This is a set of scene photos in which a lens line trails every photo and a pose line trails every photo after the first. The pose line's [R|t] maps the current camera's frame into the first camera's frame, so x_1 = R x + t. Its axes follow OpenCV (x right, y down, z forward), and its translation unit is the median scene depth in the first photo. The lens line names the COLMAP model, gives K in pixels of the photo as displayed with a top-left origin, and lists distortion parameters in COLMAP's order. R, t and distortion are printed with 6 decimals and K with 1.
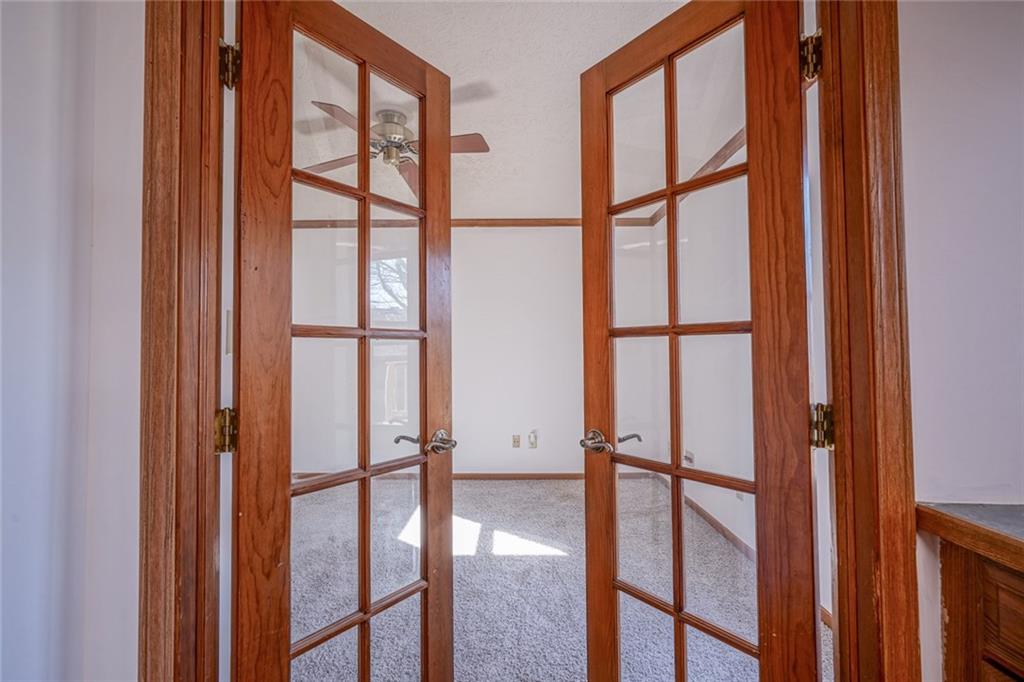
lens RADIAL K [[460.2, 0, 510.5], [0, 460.2, 344.0], [0, 0, 1]] dist [-0.004928, 0.002314]
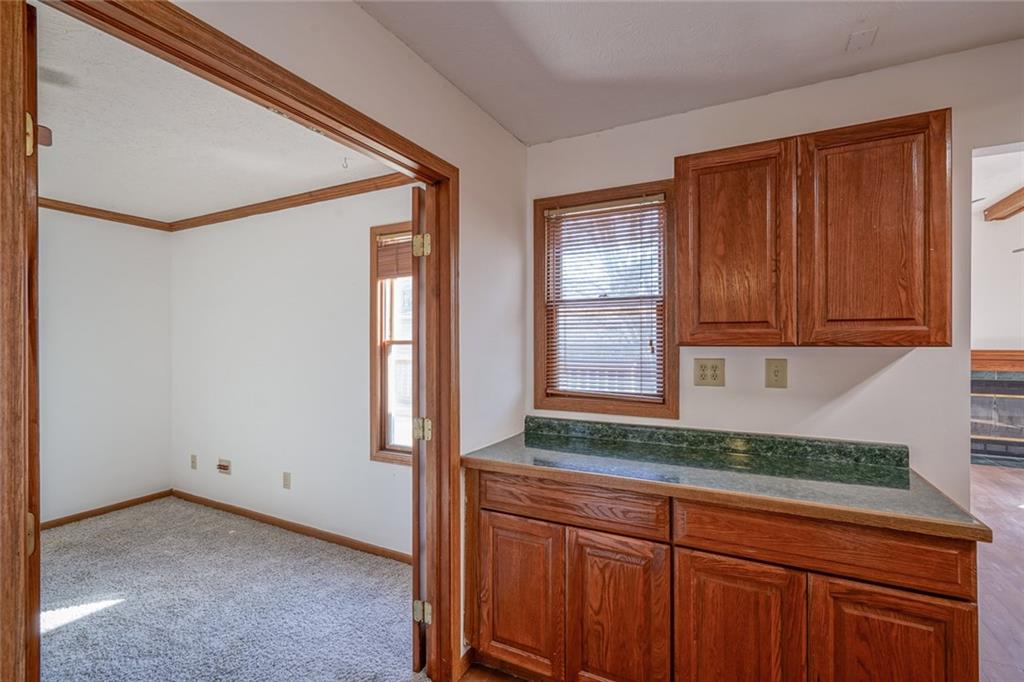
lens RADIAL K [[460.2, 0, 512.2], [0, 460.2, 341.7], [0, 0, 1]] dist [-0.004928, 0.002314]
pose [[0.462412, 0.009914, 0.886610, -1.115575], [-0.025038, 0.999685, 0.001880, -0.258931], [-0.886312, -0.023069, 0.462514, -0.333653]]
